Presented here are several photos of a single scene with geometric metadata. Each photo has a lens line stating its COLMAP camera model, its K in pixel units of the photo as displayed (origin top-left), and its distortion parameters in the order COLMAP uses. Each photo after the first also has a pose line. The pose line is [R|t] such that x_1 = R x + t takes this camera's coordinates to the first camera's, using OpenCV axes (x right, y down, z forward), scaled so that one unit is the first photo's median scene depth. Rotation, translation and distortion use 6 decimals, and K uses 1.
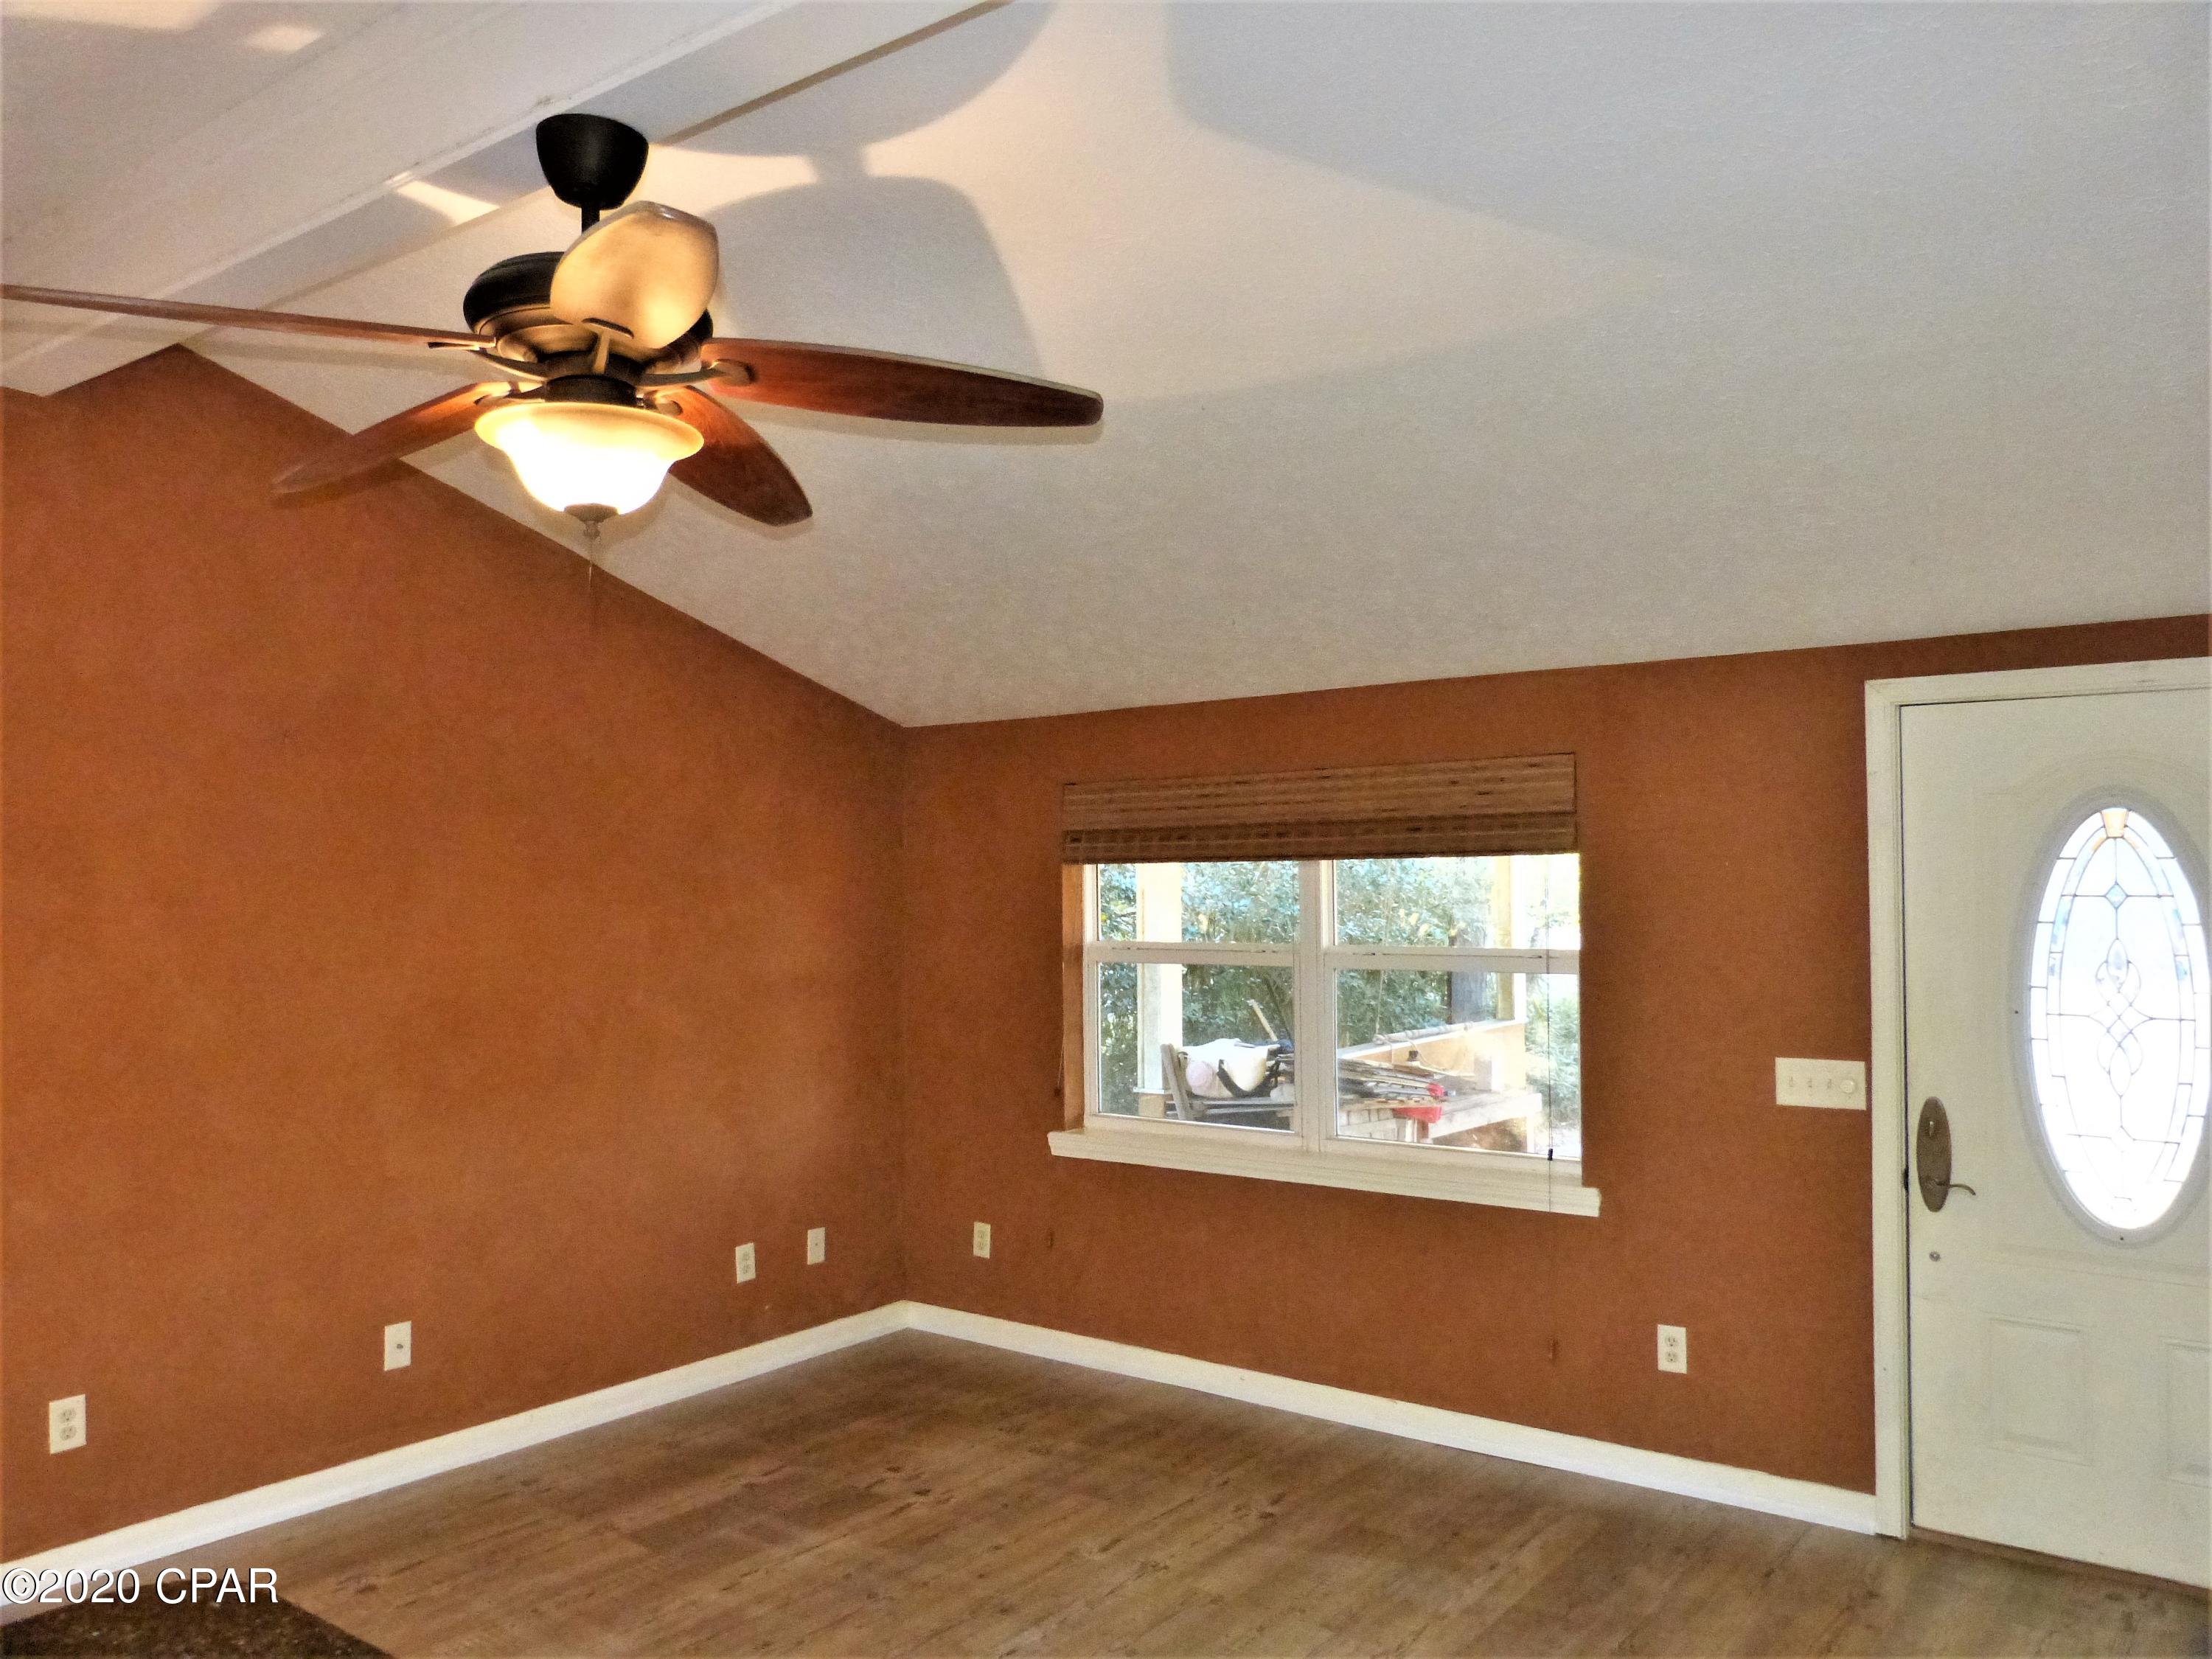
lens RADIAL K [[1665.3, 0, 1106.5], [0, 1665.3, 821.9], [0, 0, 1]] dist [-0.031333, 0.027180]
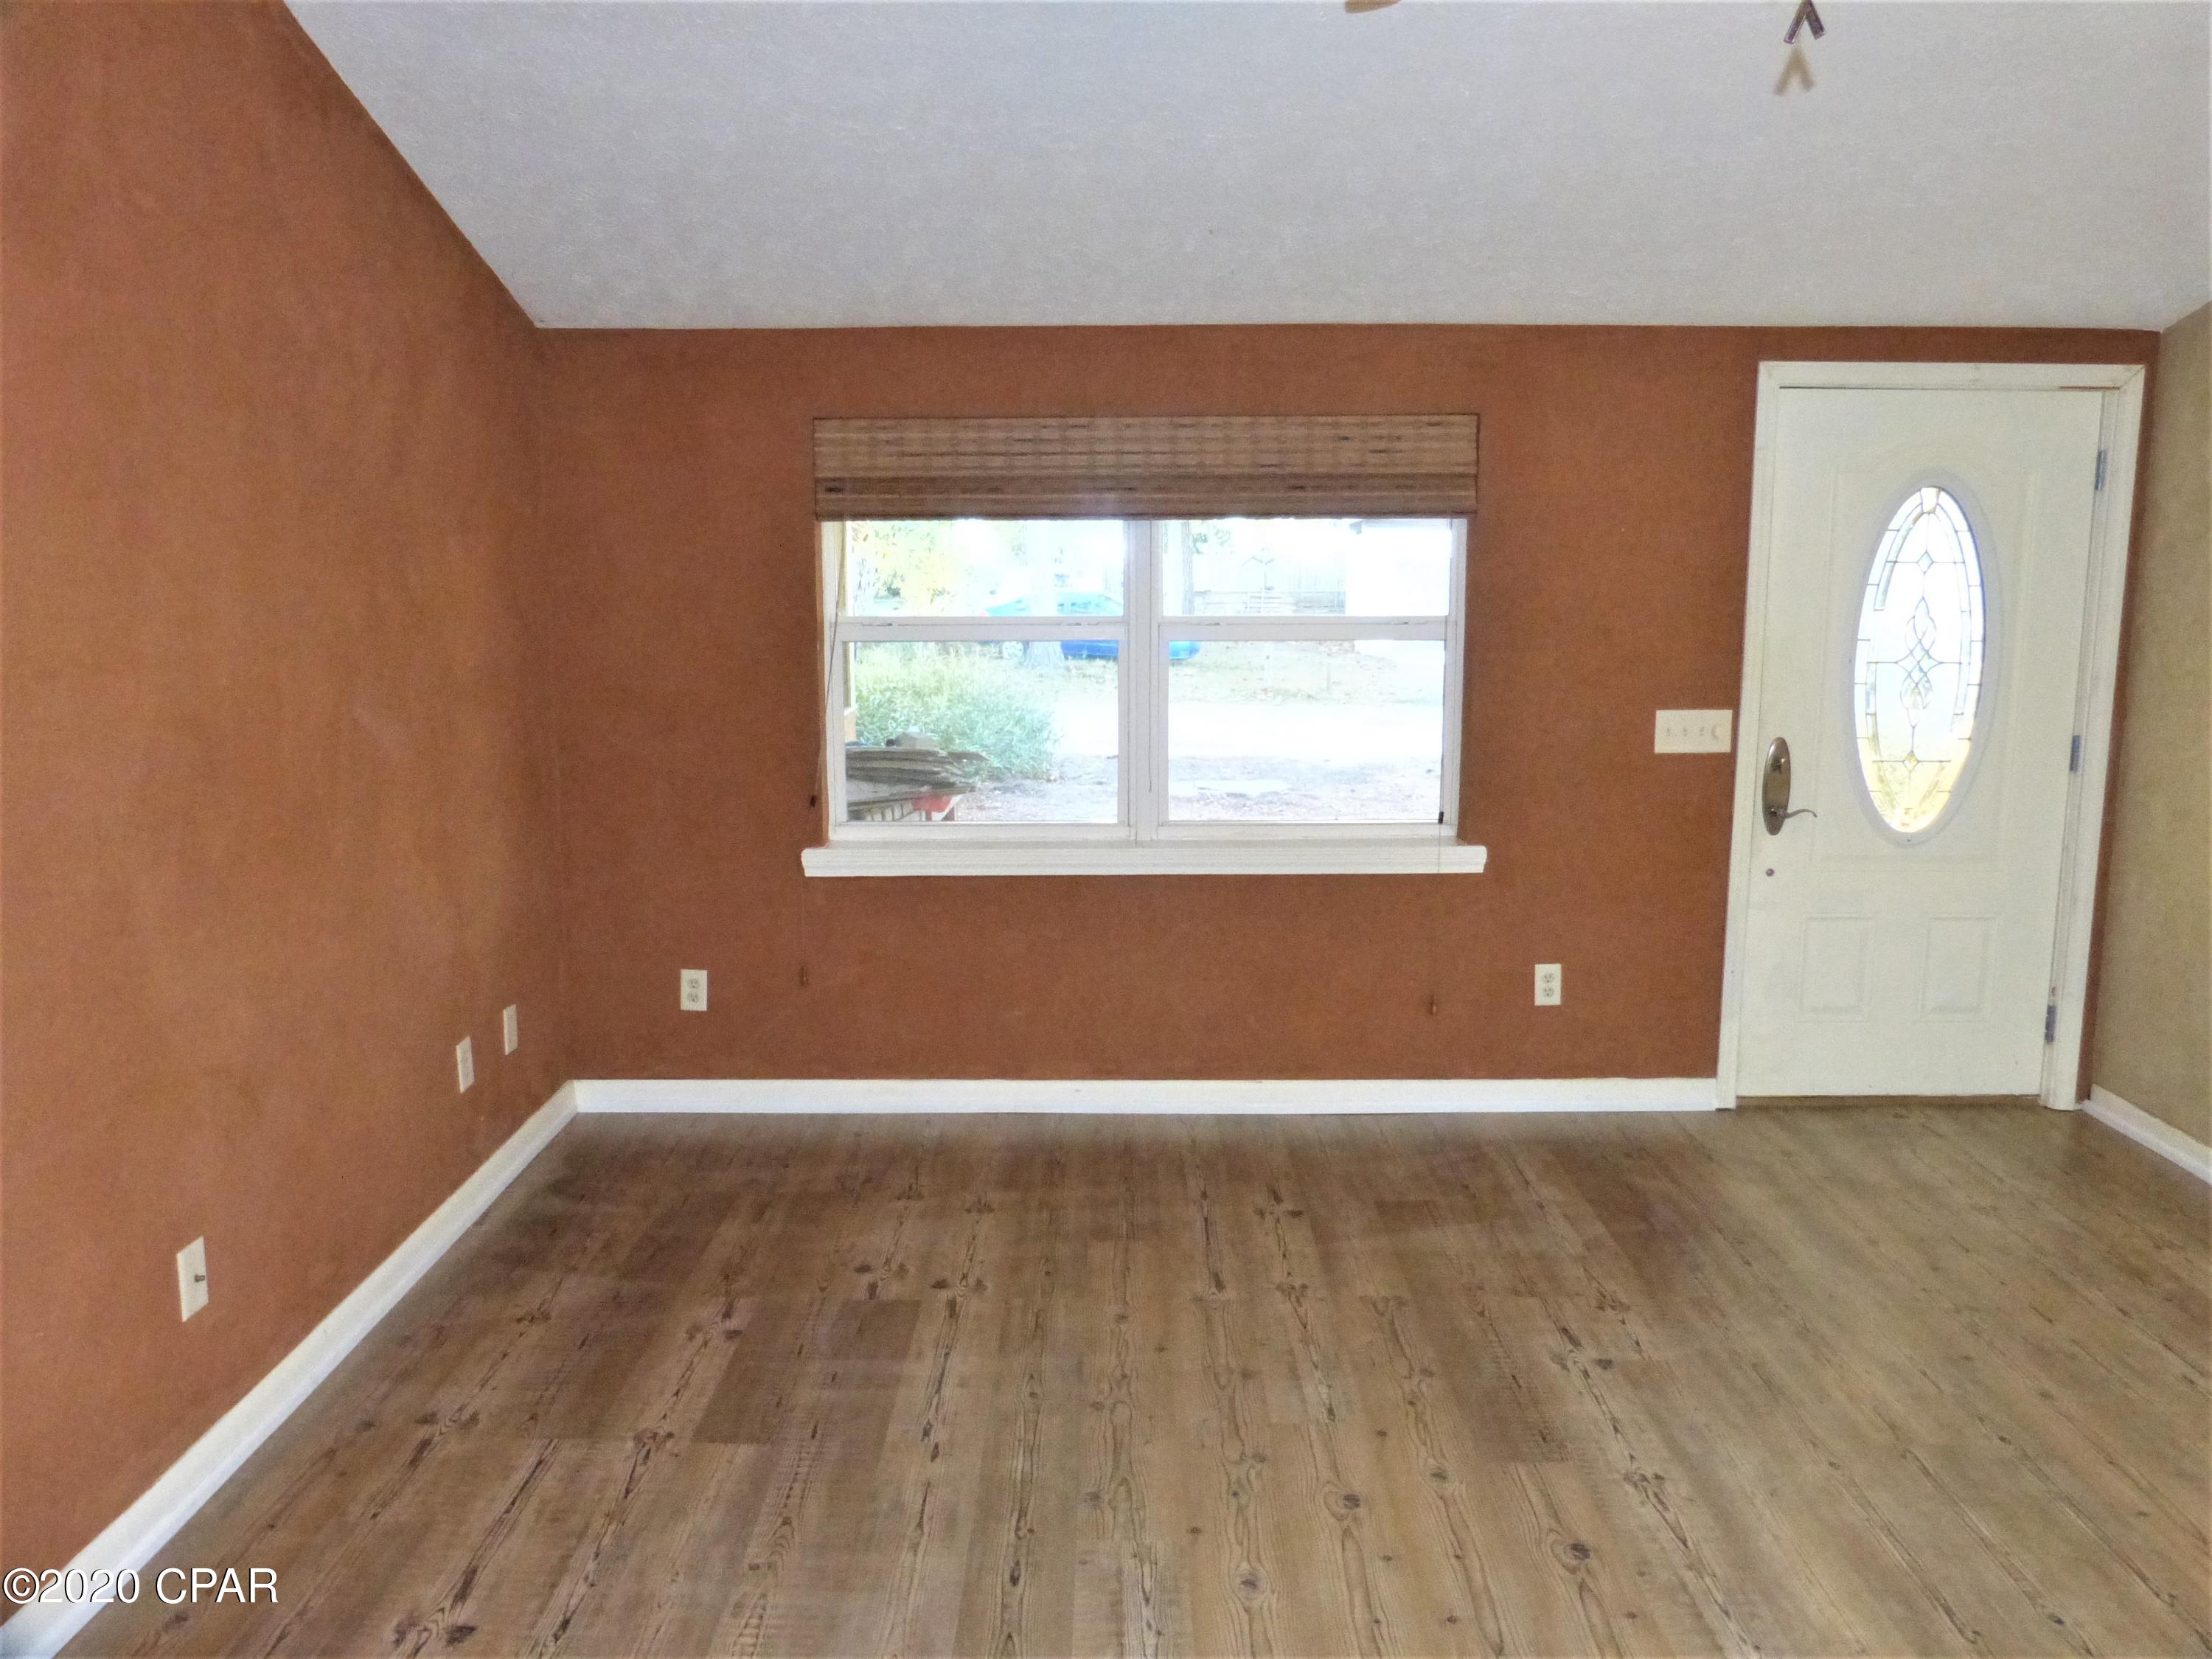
lens RADIAL K [[1665.3, 0, 1106.5], [0, 1665.3, 821.9], [0, 0, 1]] dist [-0.031333, 0.027180]
pose [[0.793100, -0.085616, 0.603044, -0.516434], [-0.026381, 0.984314, 0.174441, 0.031408], [-0.608519, -0.154259, 0.778401, 0.337860]]
